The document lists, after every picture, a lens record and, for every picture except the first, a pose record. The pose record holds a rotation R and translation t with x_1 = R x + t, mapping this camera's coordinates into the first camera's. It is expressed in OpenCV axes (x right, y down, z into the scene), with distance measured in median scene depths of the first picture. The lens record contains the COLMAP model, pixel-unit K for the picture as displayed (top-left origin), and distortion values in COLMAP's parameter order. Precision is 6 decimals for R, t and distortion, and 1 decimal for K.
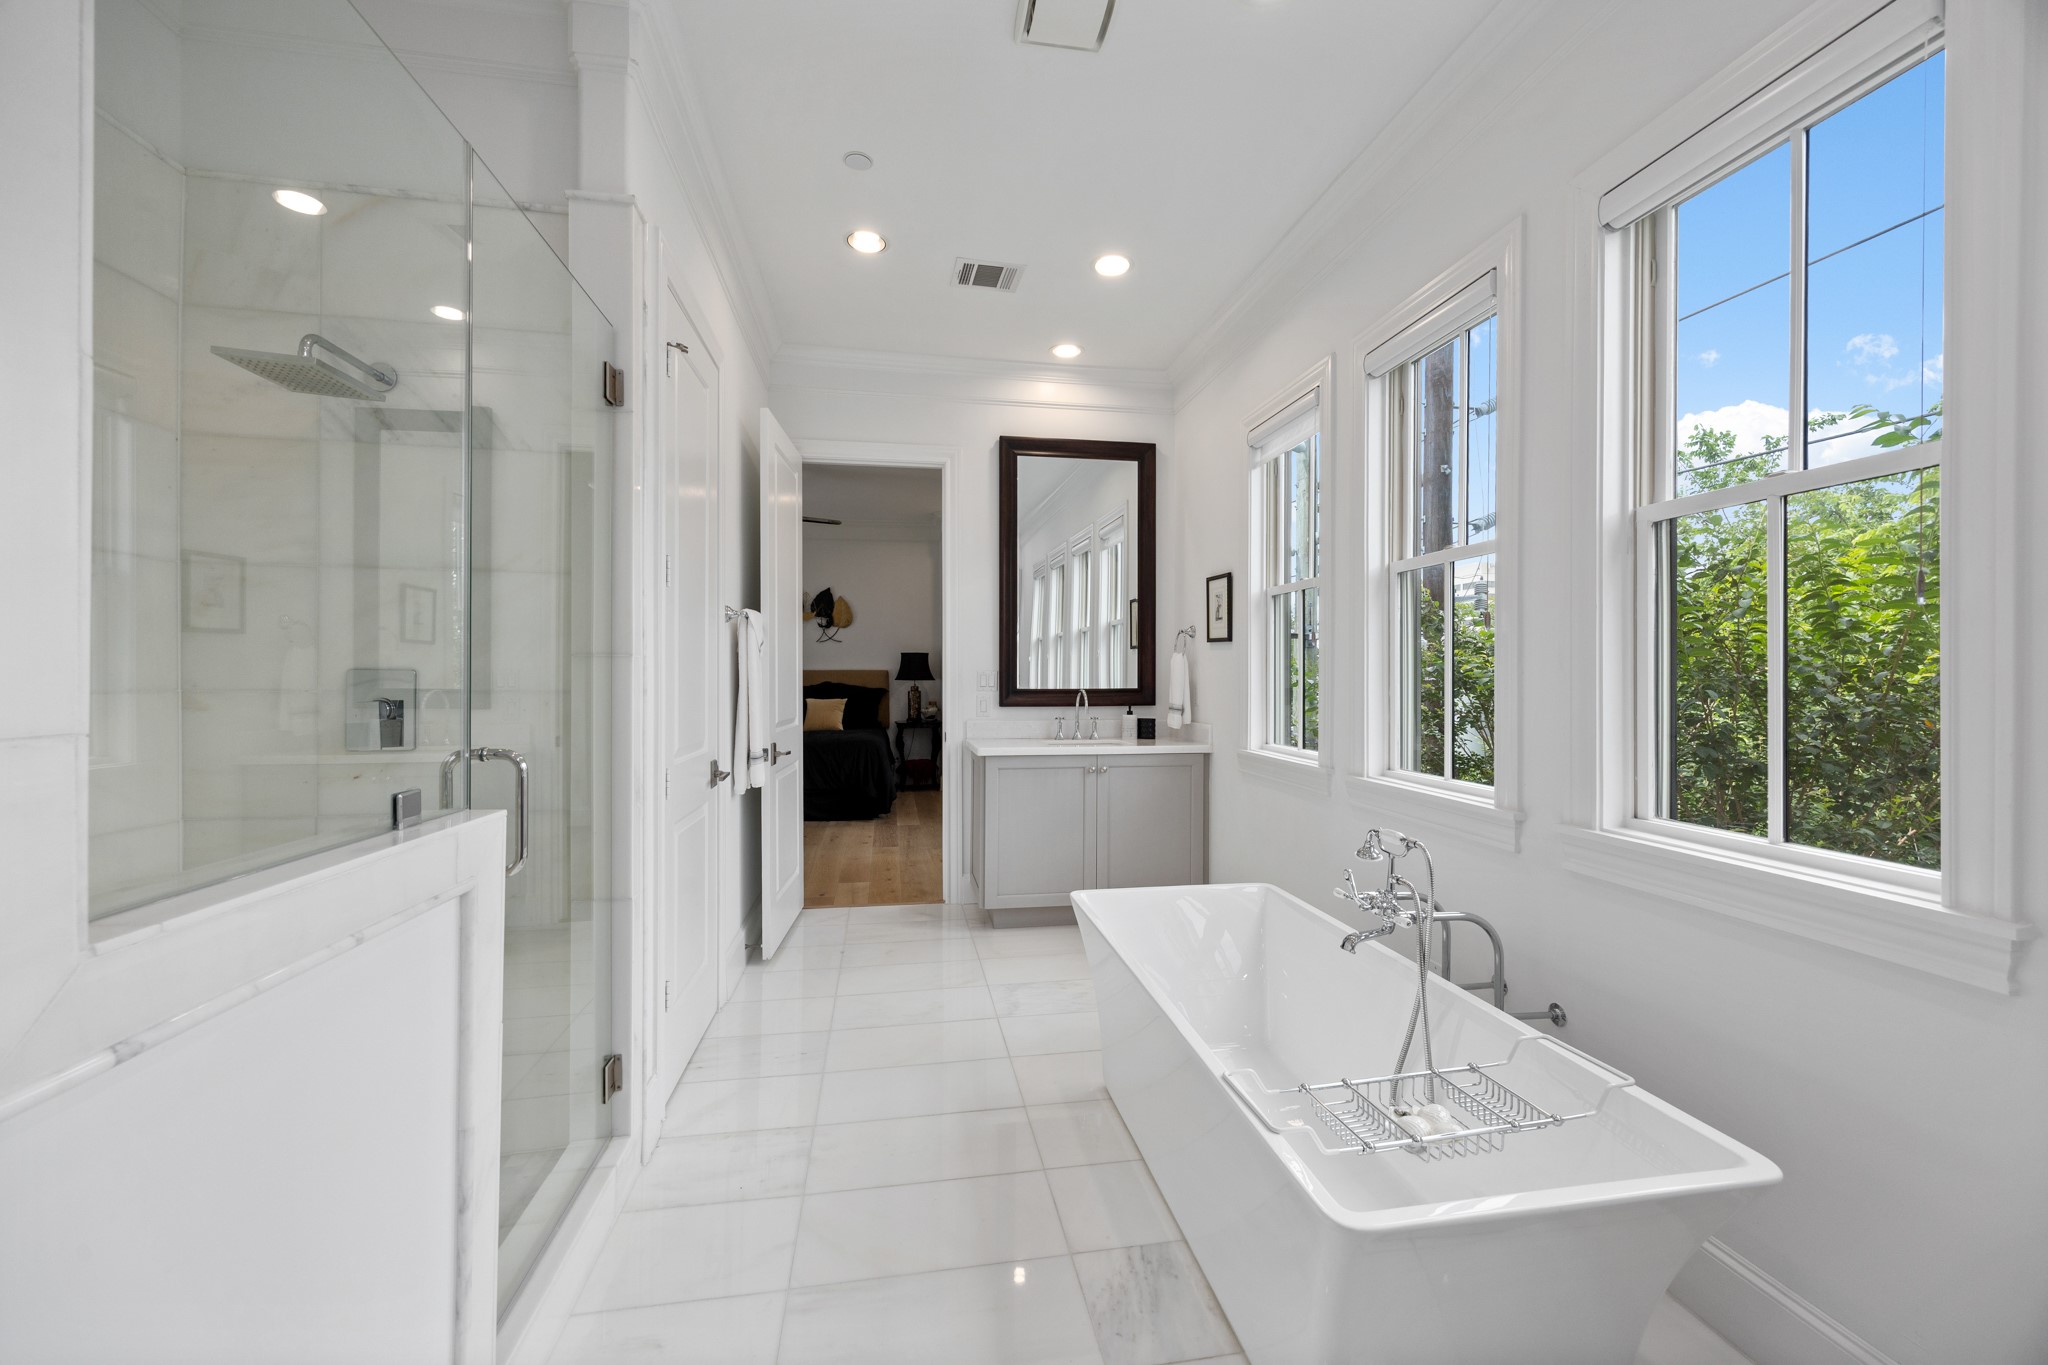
lens RADIAL K [[802.6, 0, 1030.8], [0, 802.6, 669.9], [0, 0, 1]] dist [-0.002576, -0.000146]
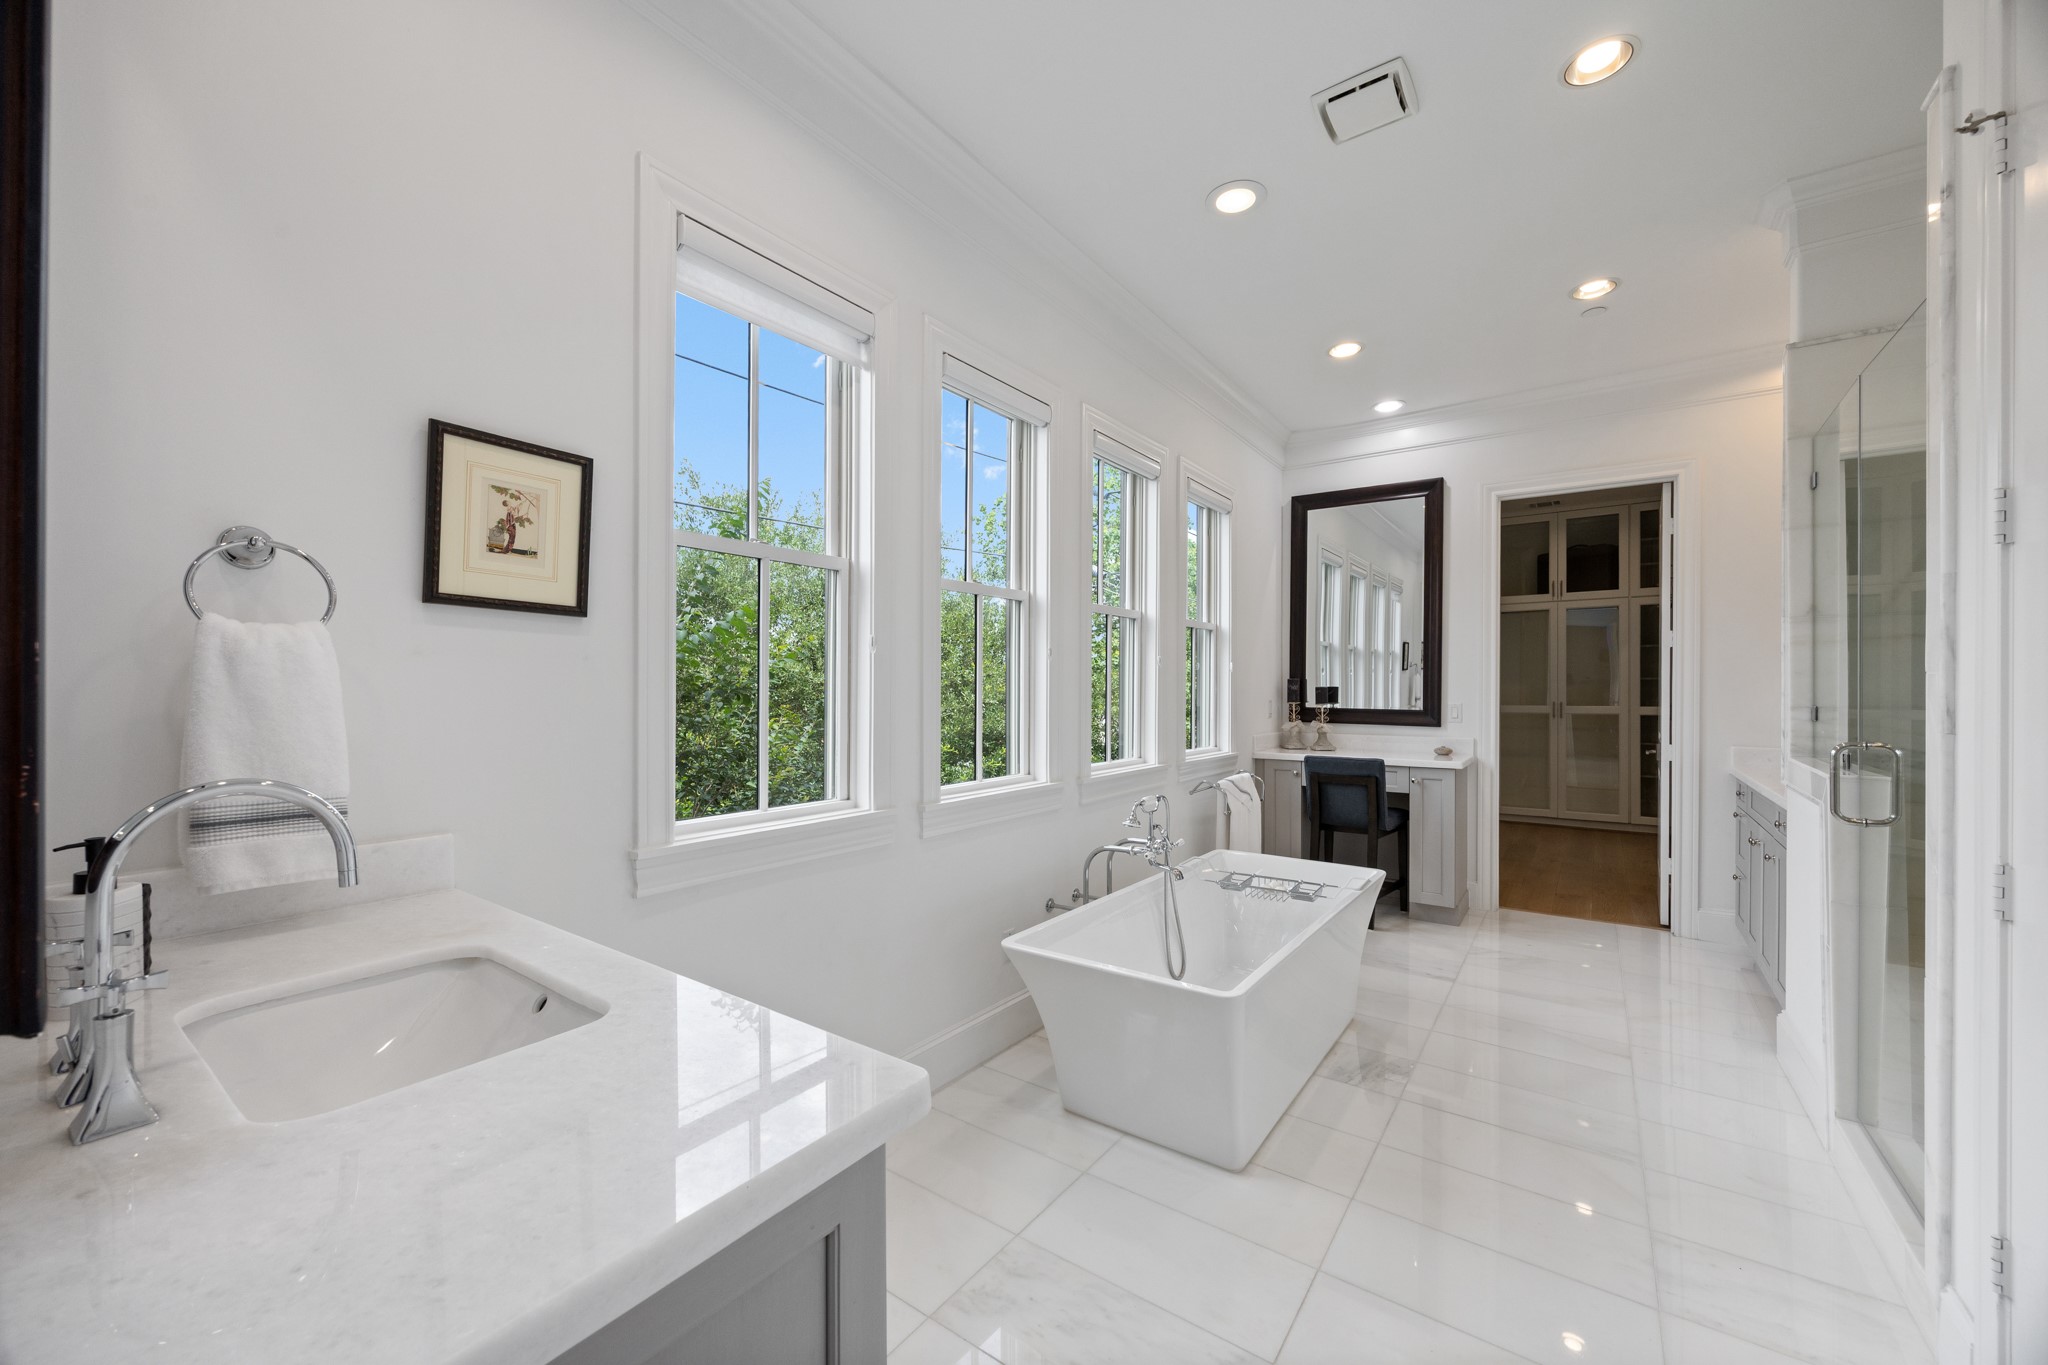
lens RADIAL K [[802.6, 0, 1033.5], [0, 802.6, 683.4], [0, 0, 1]] dist [-0.002576, -0.000146]
pose [[-0.704459, -0.004916, 0.709728, -0.357637], [0.001316, 0.999965, 0.008232, -0.004367], [-0.709743, 0.006733, -0.704428, 1.784381]]
